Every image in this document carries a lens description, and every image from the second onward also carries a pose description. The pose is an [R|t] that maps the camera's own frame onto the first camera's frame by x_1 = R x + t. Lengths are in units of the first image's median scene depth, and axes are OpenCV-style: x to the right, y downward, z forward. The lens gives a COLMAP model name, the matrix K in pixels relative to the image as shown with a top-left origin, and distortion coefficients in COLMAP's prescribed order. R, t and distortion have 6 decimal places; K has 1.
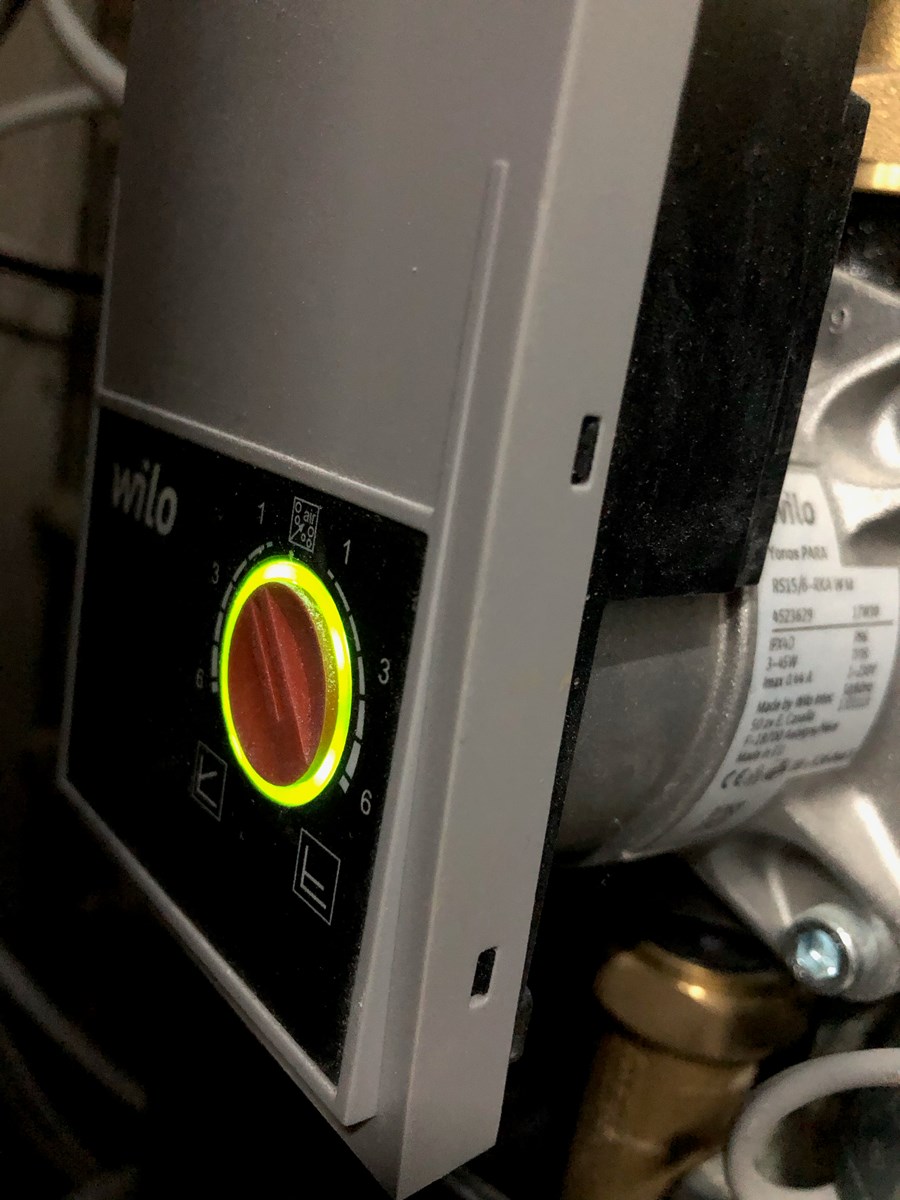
lens RADIAL K [[981.1, 0, 449.3], [0, 981.1, 600.6], [0, 0, 1]] dist [-0.013098, -0.002041]
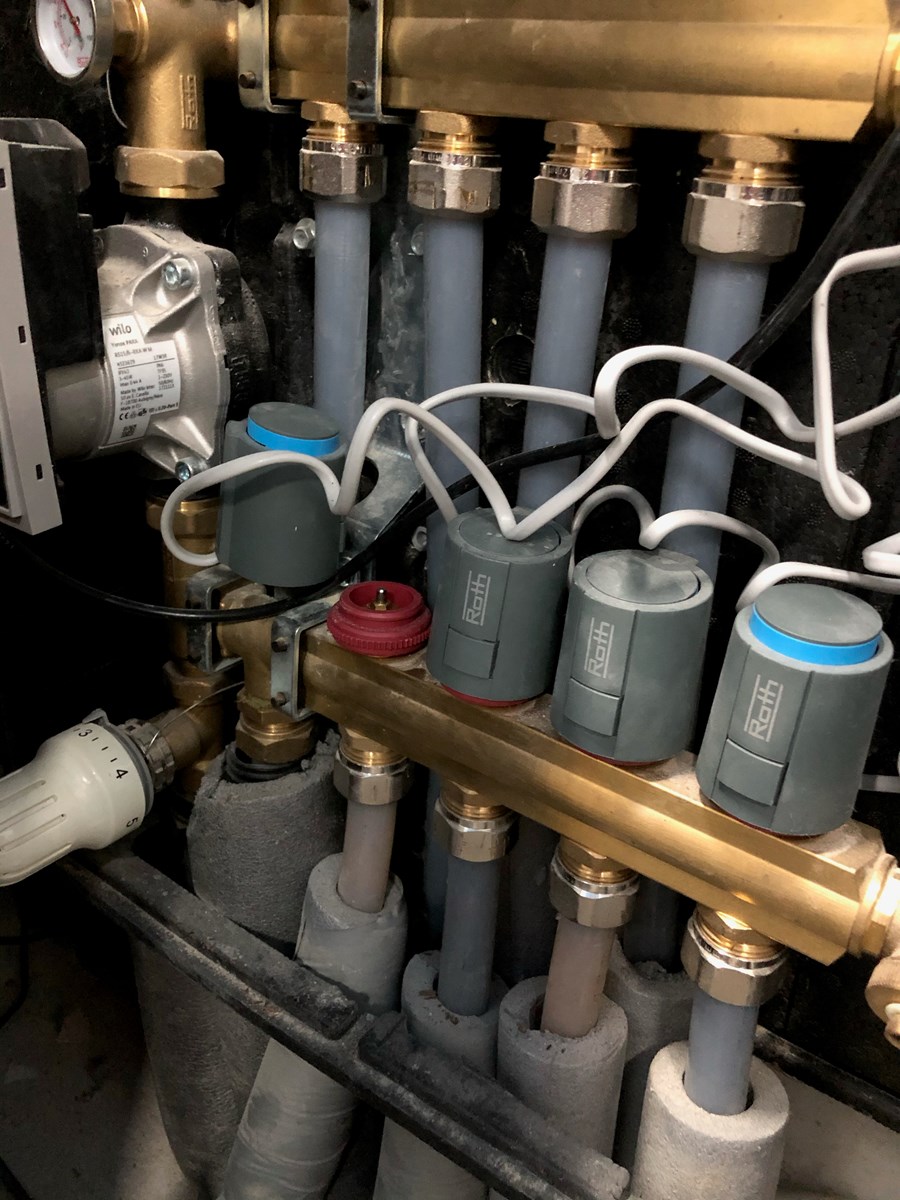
lens RADIAL K [[981.1, 0, 449.5], [0, 981.1, 597.8], [0, 0, 1]] dist [-0.013098, -0.002041]
pose [[0.962669, -0.199144, 0.183330, 0.610627], [0.145418, 0.951744, 0.270253, 0.034196], [-0.228303, -0.233505, 0.945174, -2.432057]]
